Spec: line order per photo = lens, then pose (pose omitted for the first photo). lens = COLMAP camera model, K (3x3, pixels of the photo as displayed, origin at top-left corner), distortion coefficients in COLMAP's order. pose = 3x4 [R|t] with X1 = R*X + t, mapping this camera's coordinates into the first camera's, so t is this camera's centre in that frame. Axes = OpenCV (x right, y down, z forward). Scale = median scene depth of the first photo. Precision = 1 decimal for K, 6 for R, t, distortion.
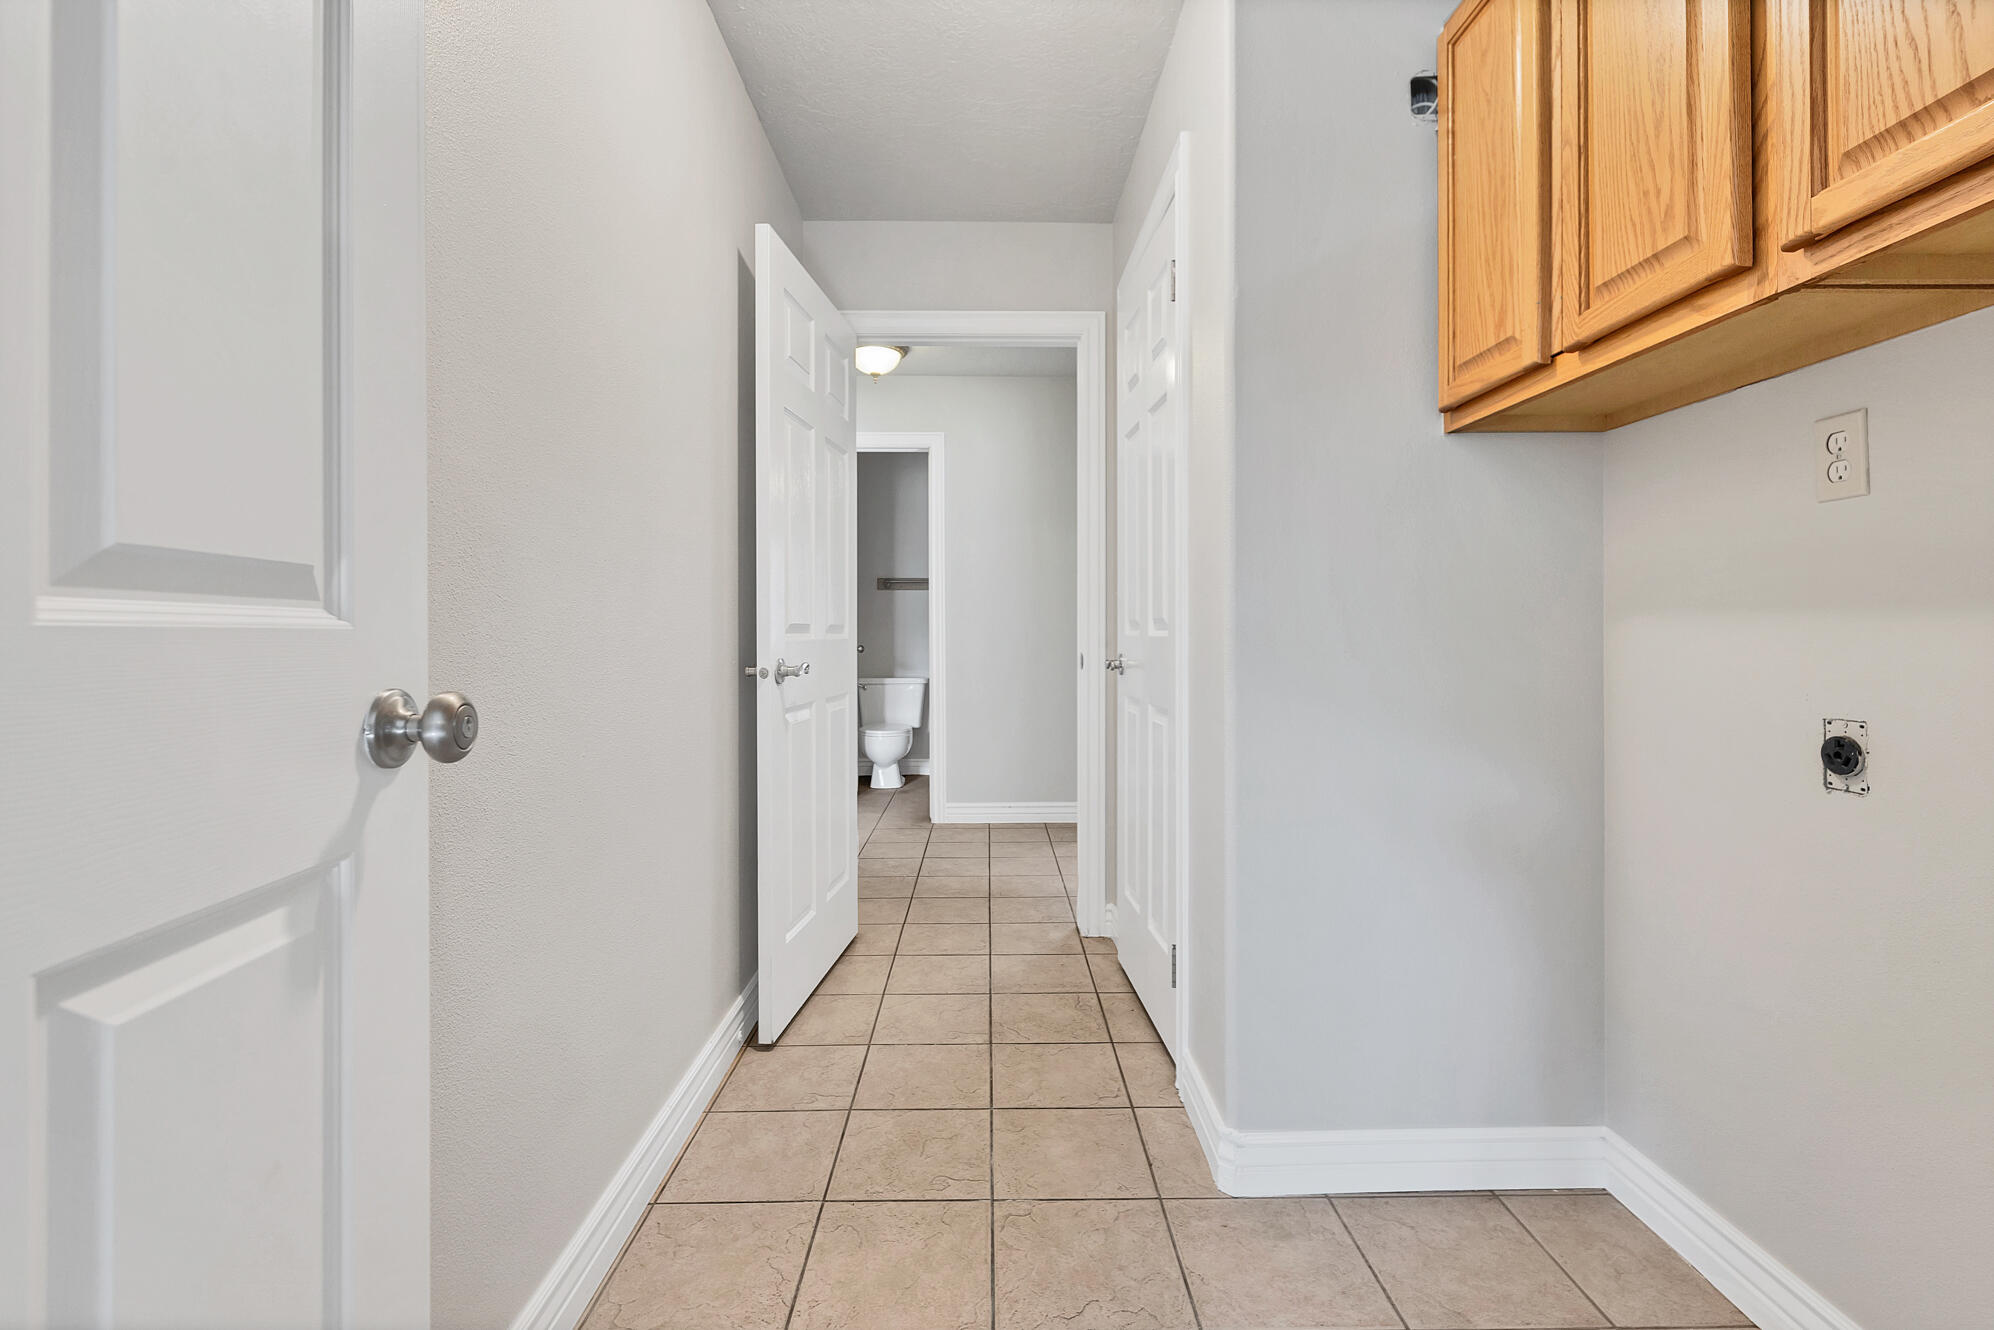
lens RADIAL K [[858.9, 0, 1003.5], [0, 858.9, 642.4], [0, 0, 1]] dist [0.001655, -0.000032]
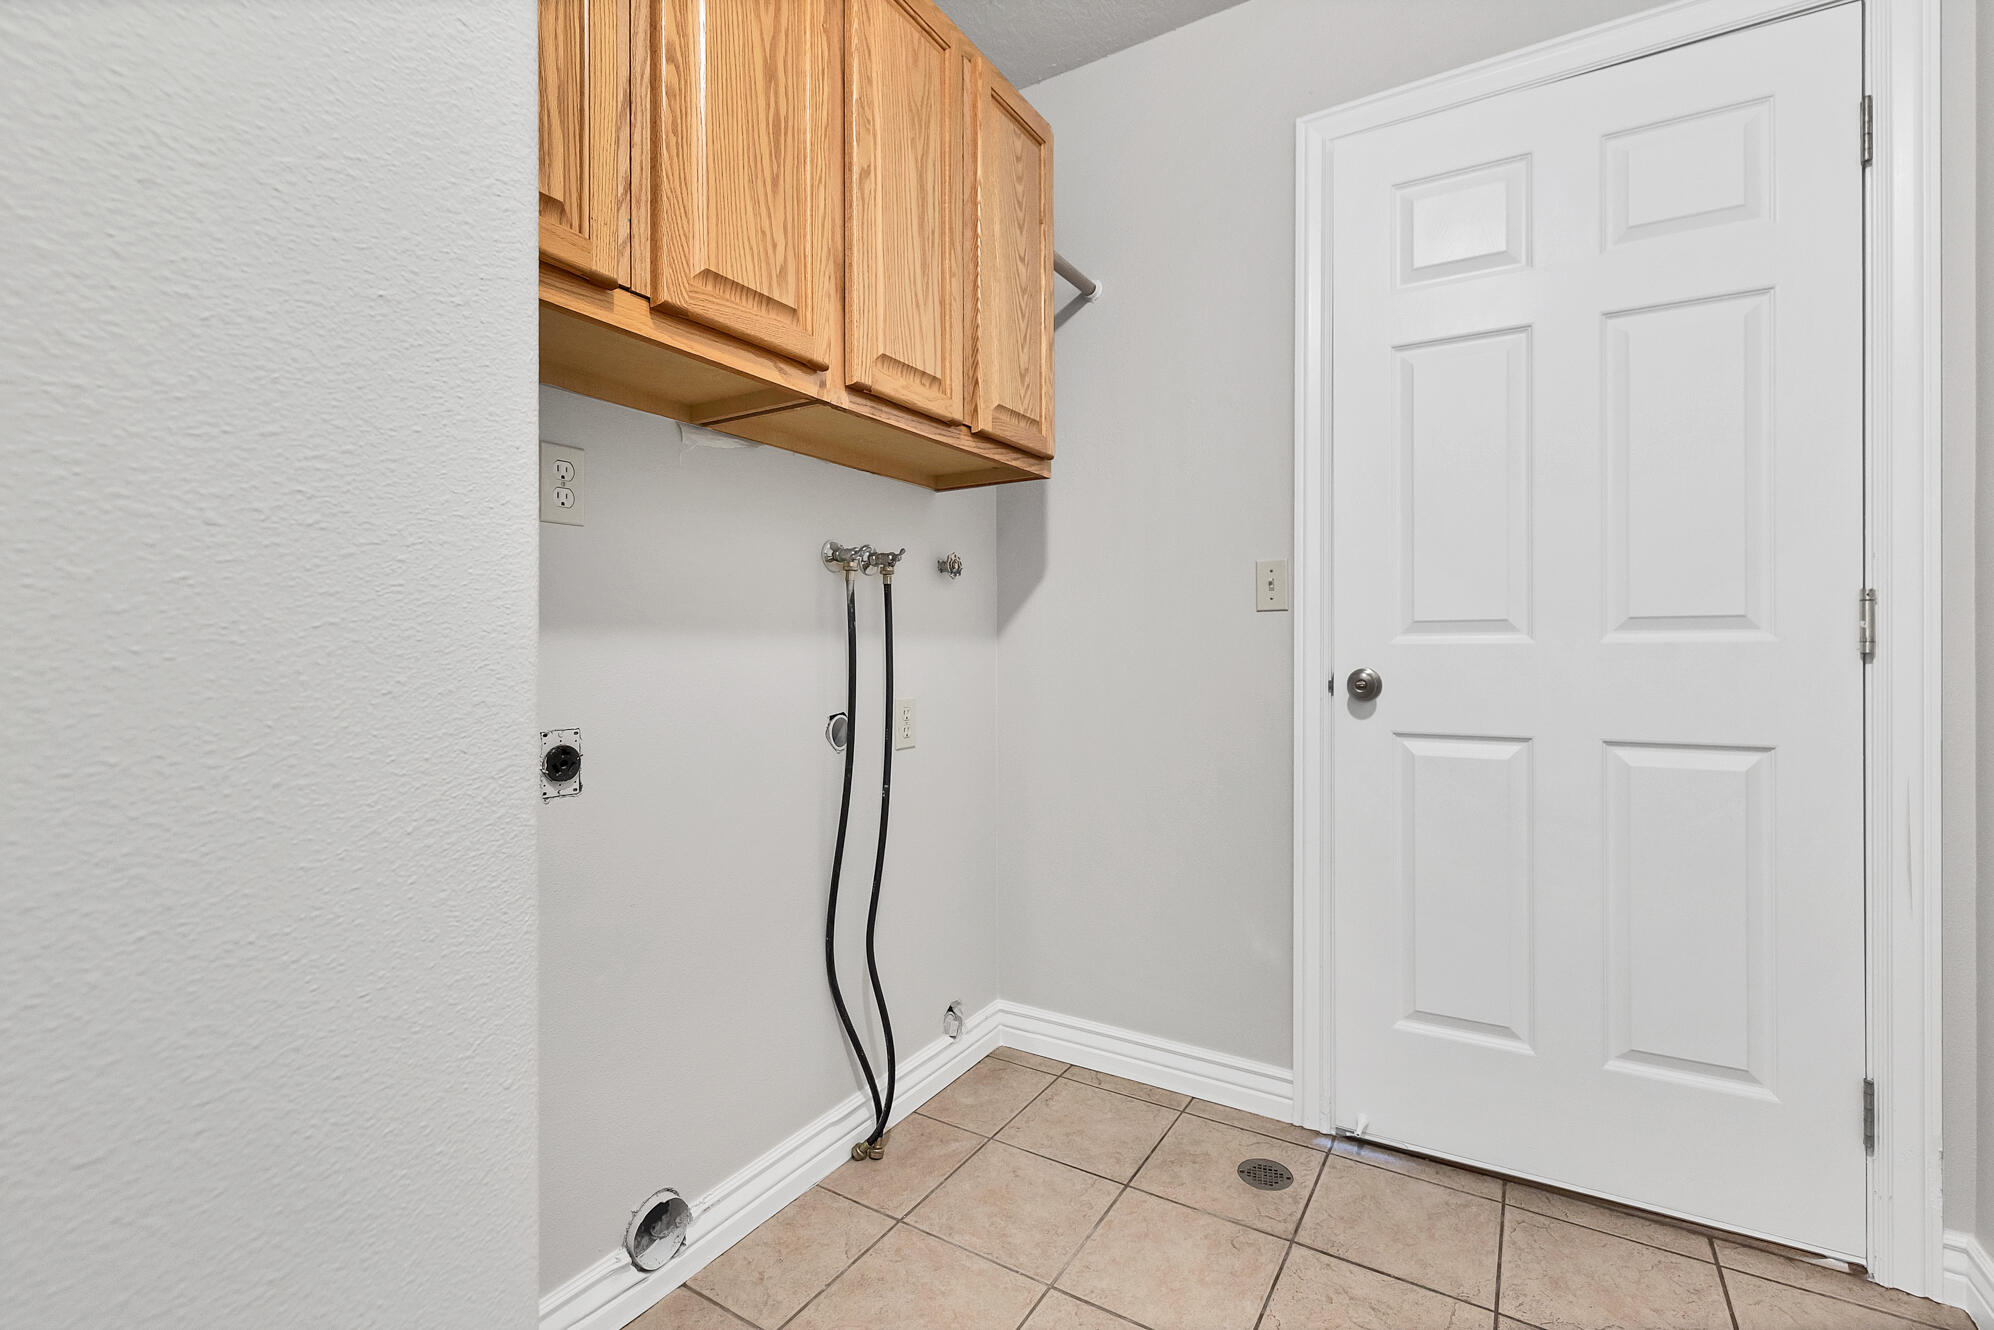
lens RADIAL K [[877.2, 0, 993.9], [0, 877.2, 655.9], [0, 0, 1]] dist [-0.001009, -0.000163]
pose [[-0.839428, -0.001343, 0.543469, -0.076538], [0.006703, 0.999895, 0.012823, -0.013785], [-0.543430, 0.014407, -0.839331, 1.753445]]
